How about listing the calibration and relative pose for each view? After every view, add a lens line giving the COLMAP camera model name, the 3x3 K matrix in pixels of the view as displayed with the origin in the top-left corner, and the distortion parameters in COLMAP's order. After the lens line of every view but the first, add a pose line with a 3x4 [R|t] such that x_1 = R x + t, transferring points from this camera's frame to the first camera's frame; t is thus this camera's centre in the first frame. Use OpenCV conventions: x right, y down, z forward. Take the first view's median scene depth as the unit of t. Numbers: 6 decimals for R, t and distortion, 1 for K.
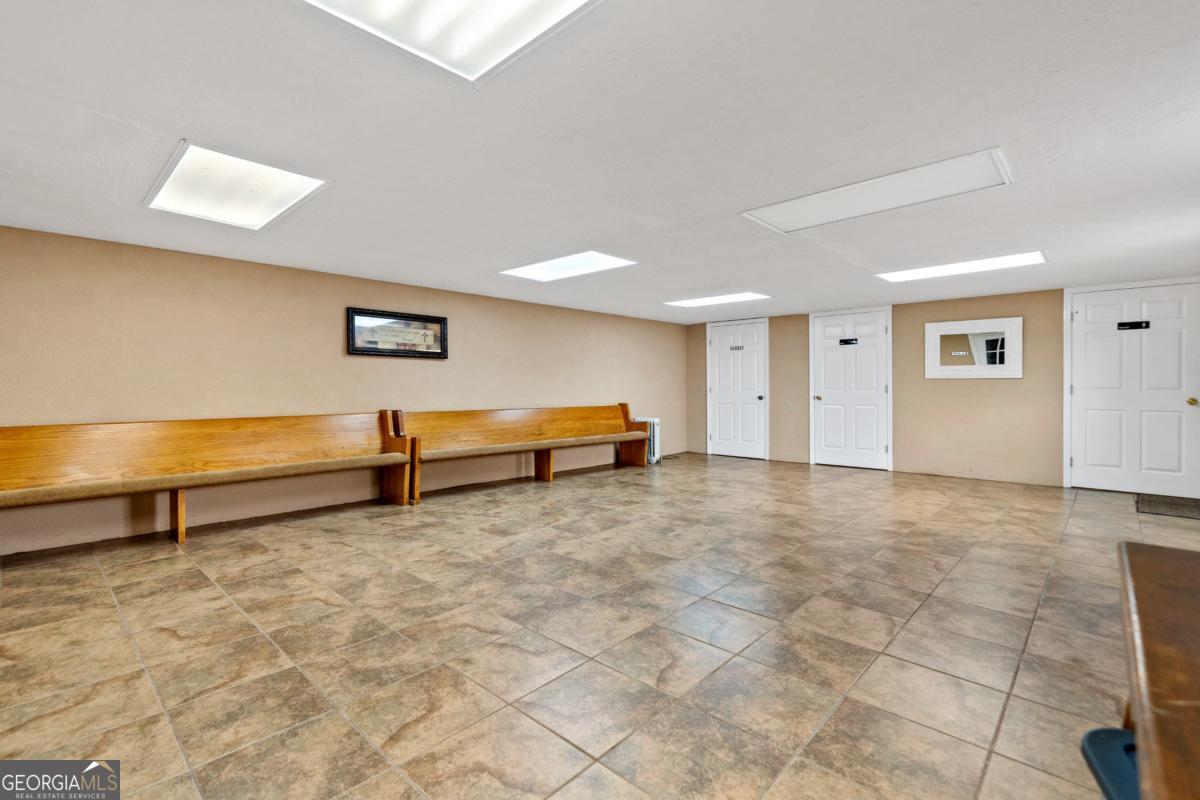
lens RADIAL K [[544.8, 0, 597.2], [0, 544.8, 390.5], [0, 0, 1]] dist [0.008140, -0.000363]
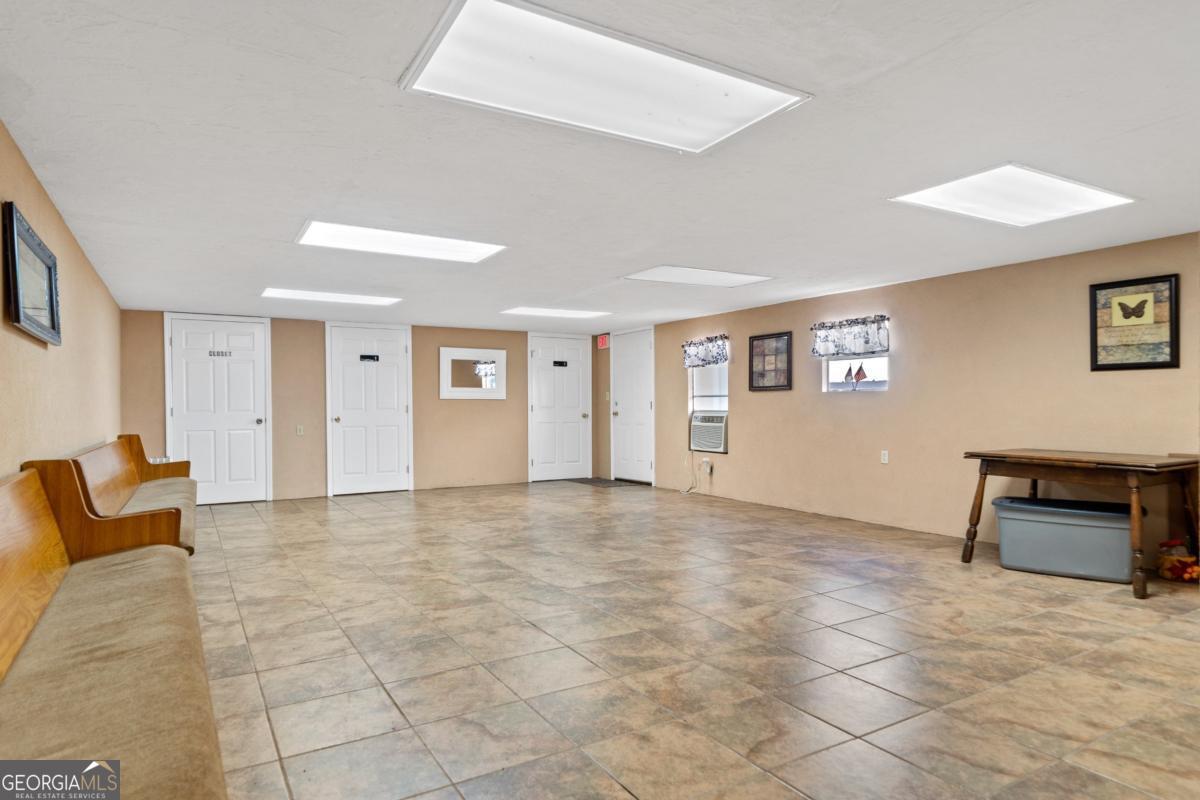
lens RADIAL K [[683.7, 0, 597.8], [0, 683.7, 406.9], [0, 0, 1]] dist [-0.001862, -0.000599]
pose [[0.268485, 0.000556, 0.963284, -1.206462], [0.010570, 0.999938, -0.003524, 0.003058], [-0.963226, 0.011128, 0.268463, 0.687821]]
